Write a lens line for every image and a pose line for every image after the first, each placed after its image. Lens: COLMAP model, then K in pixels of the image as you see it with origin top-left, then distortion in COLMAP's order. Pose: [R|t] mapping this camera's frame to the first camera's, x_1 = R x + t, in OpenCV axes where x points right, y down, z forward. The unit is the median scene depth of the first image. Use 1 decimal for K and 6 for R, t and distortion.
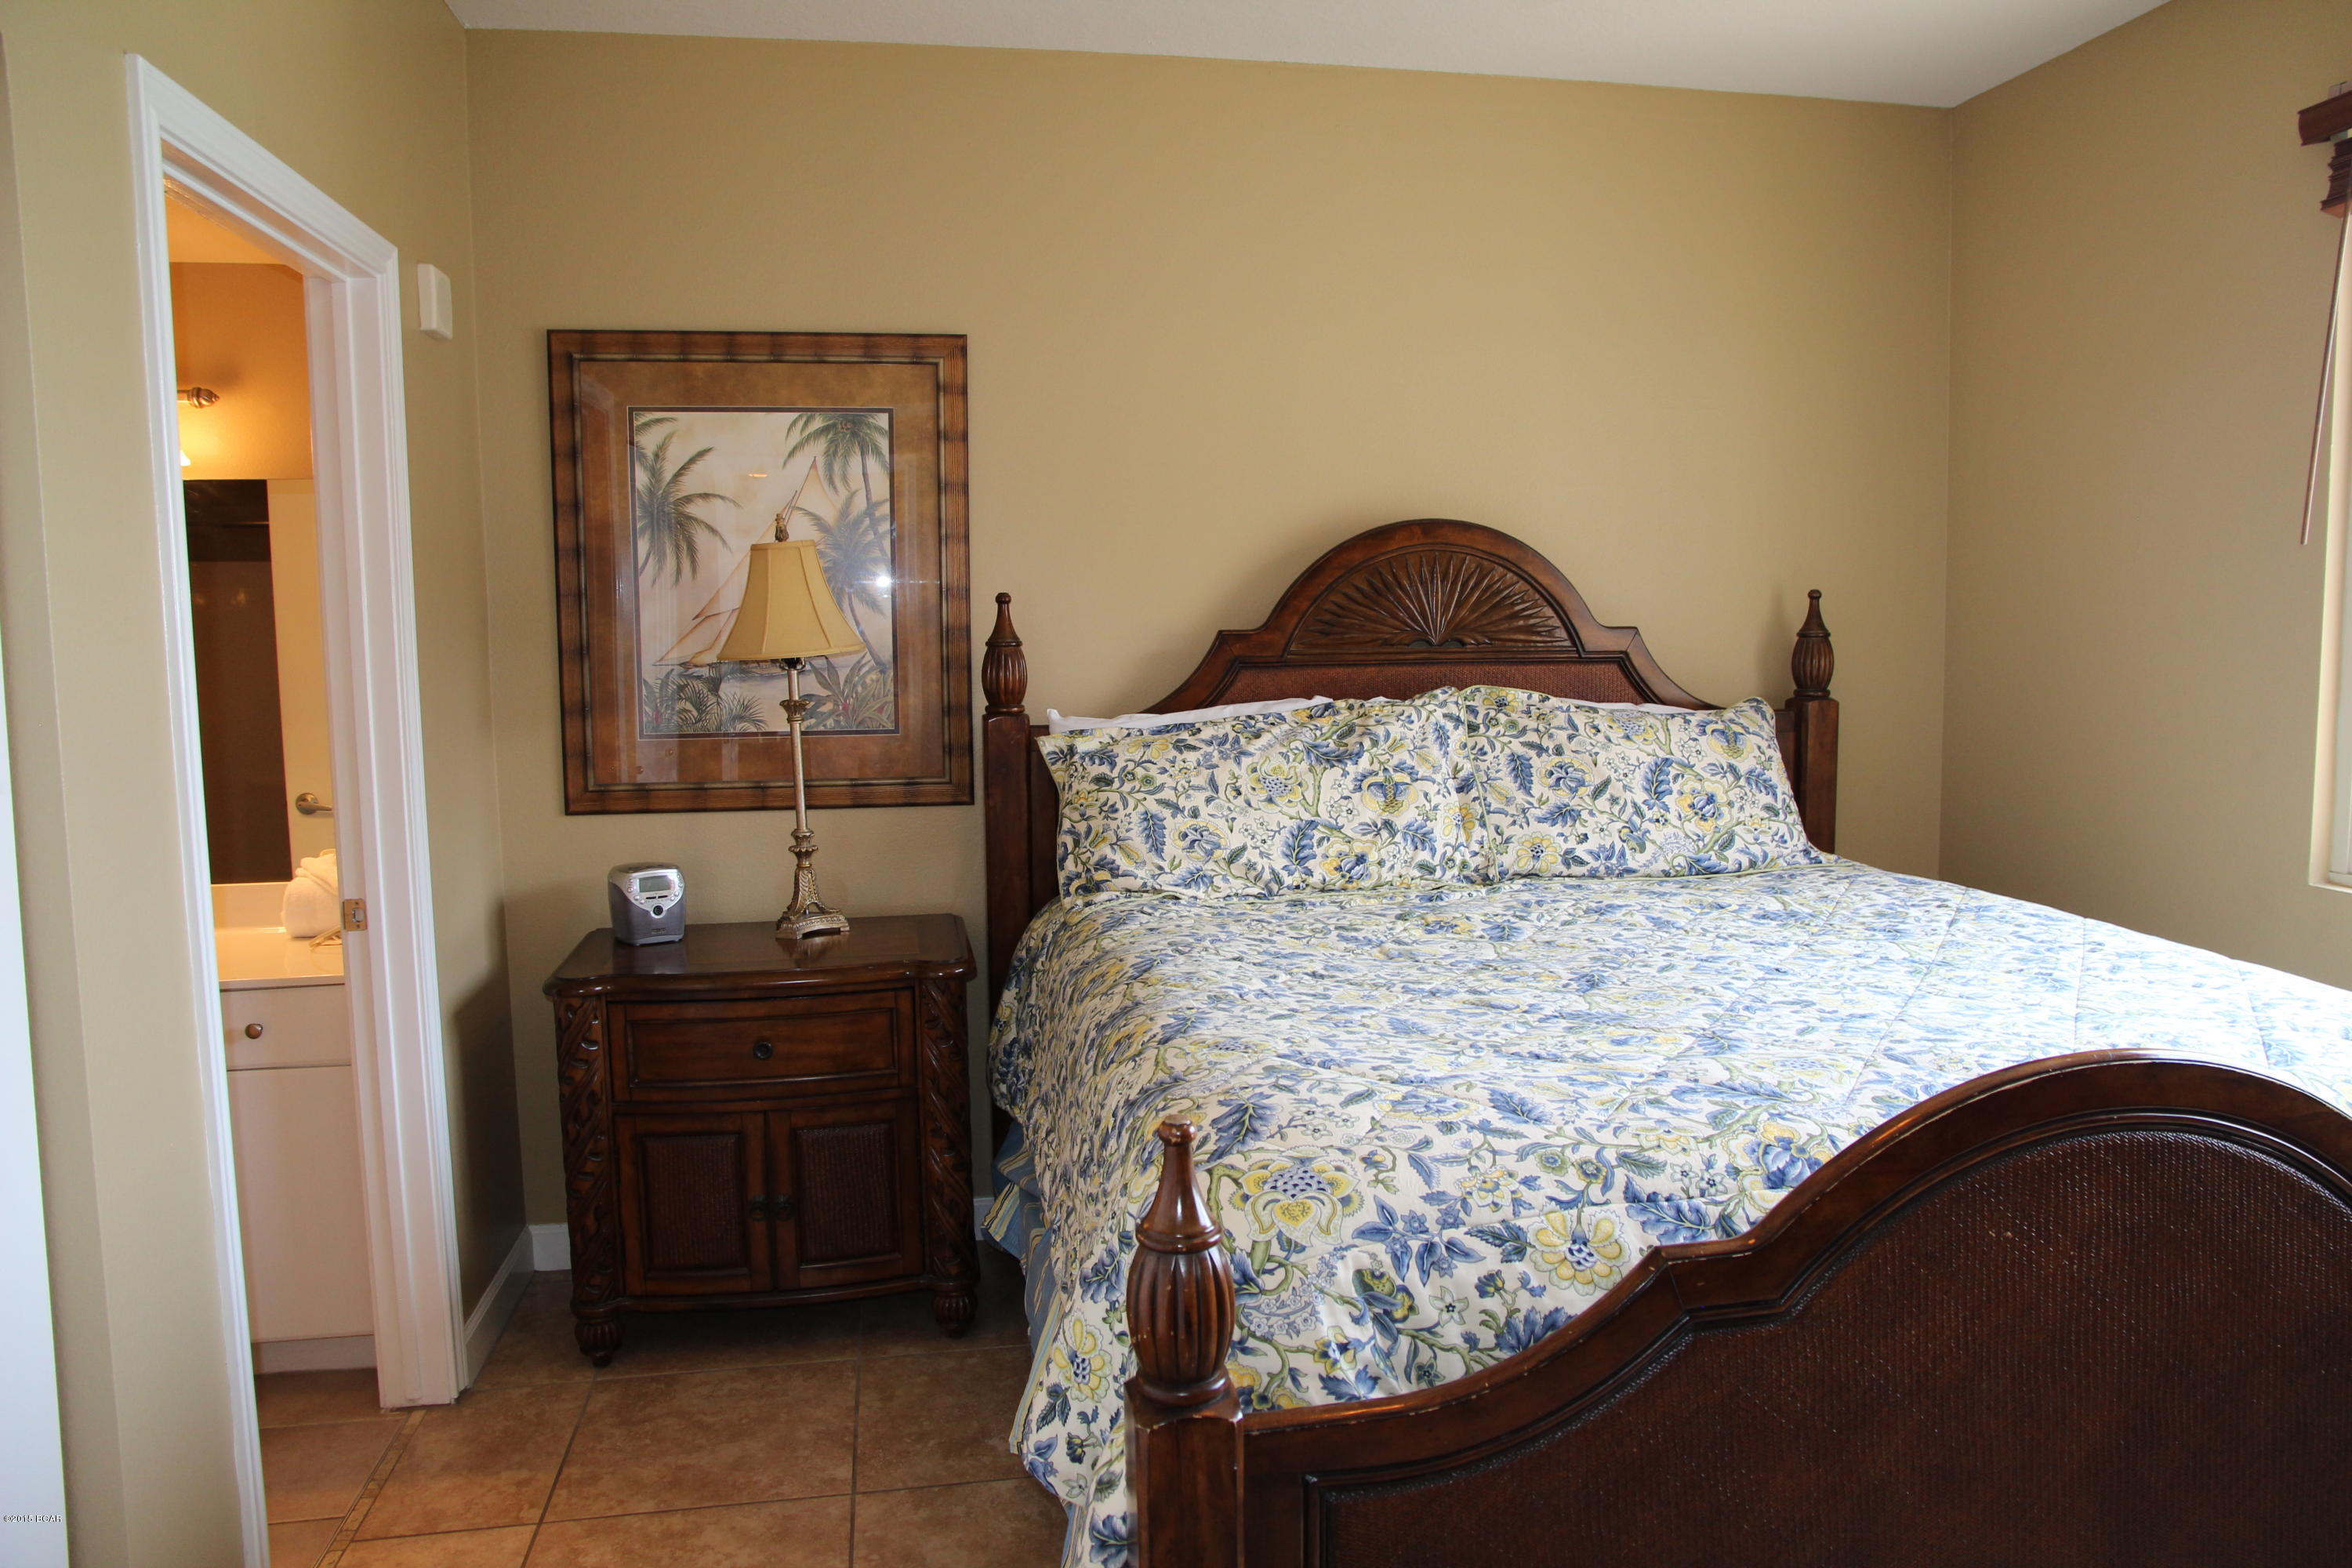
lens RADIAL K [[1619.1, 0, 1208.0], [0, 1619.1, 786.8], [0, 0, 1]] dist [-0.111538, 0.082356]
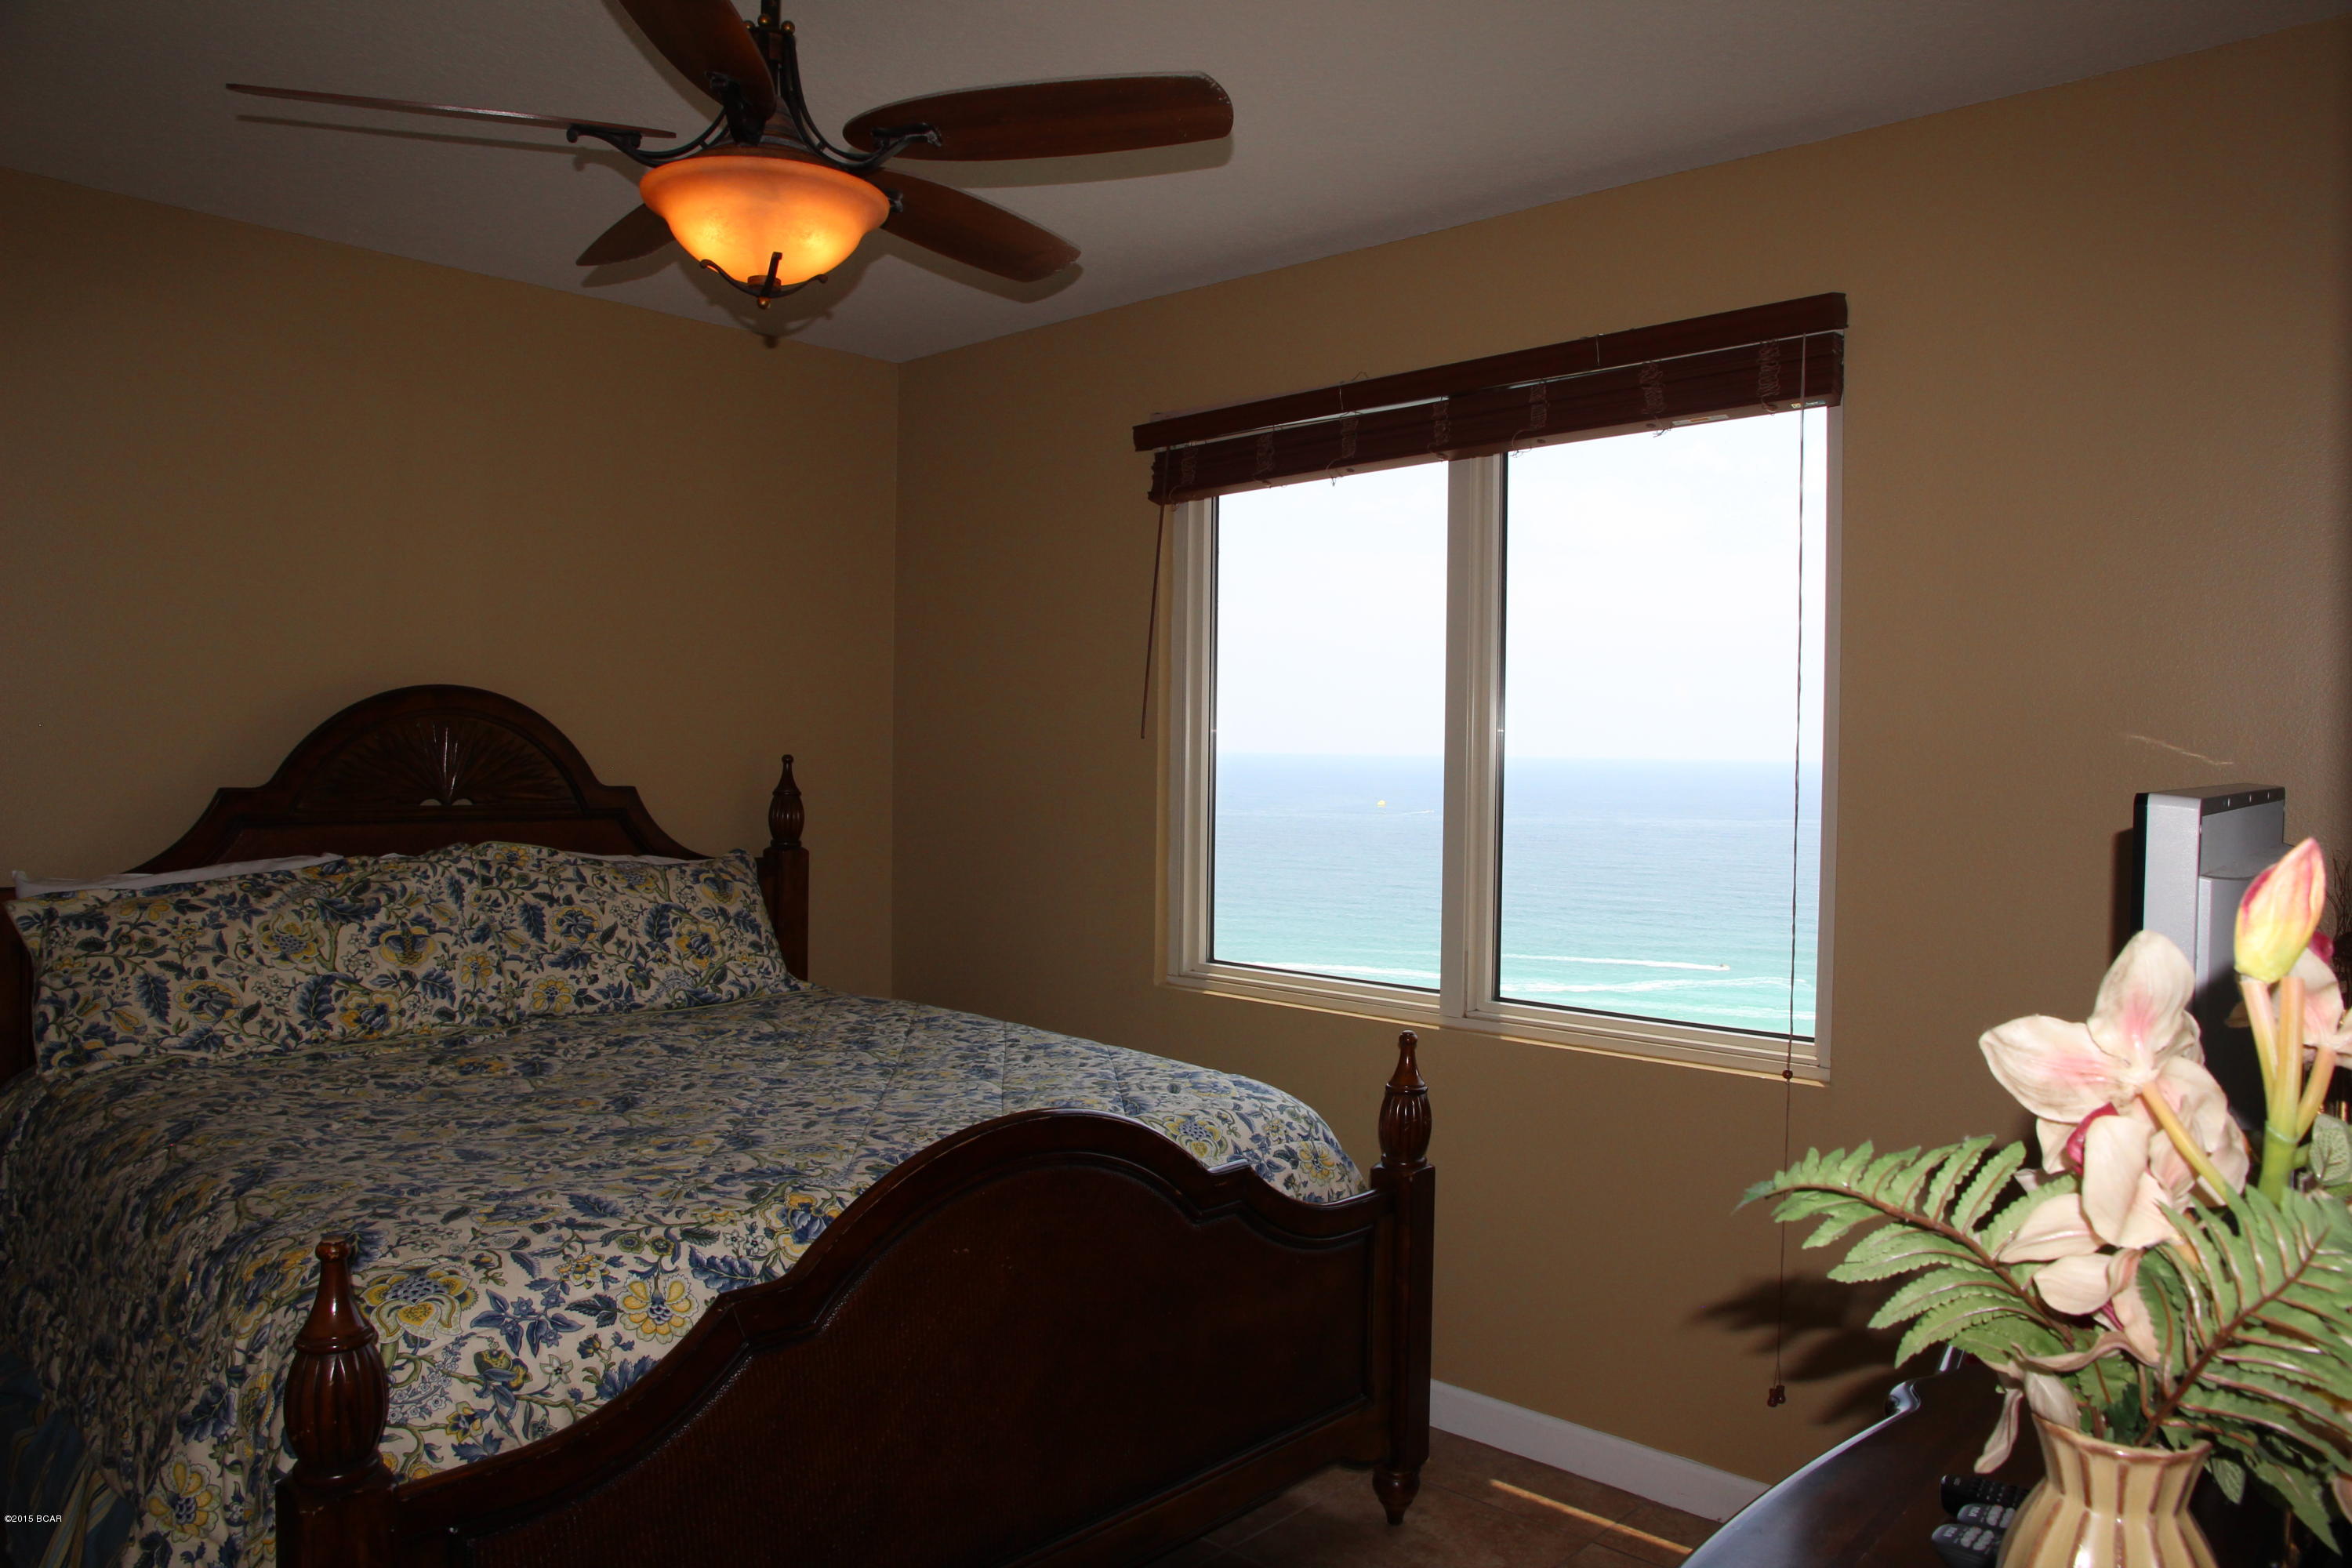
lens RADIAL K [[1619.1, 0, 1208.0], [0, 1619.1, 786.8], [0, 0, 1]] dist [-0.111538, 0.082356]
pose [[0.804274, 0.011738, 0.594143, -0.101685], [0.035395, 0.997084, -0.067612, -0.013891], [-0.593204, 0.075408, 0.801513, -0.180479]]
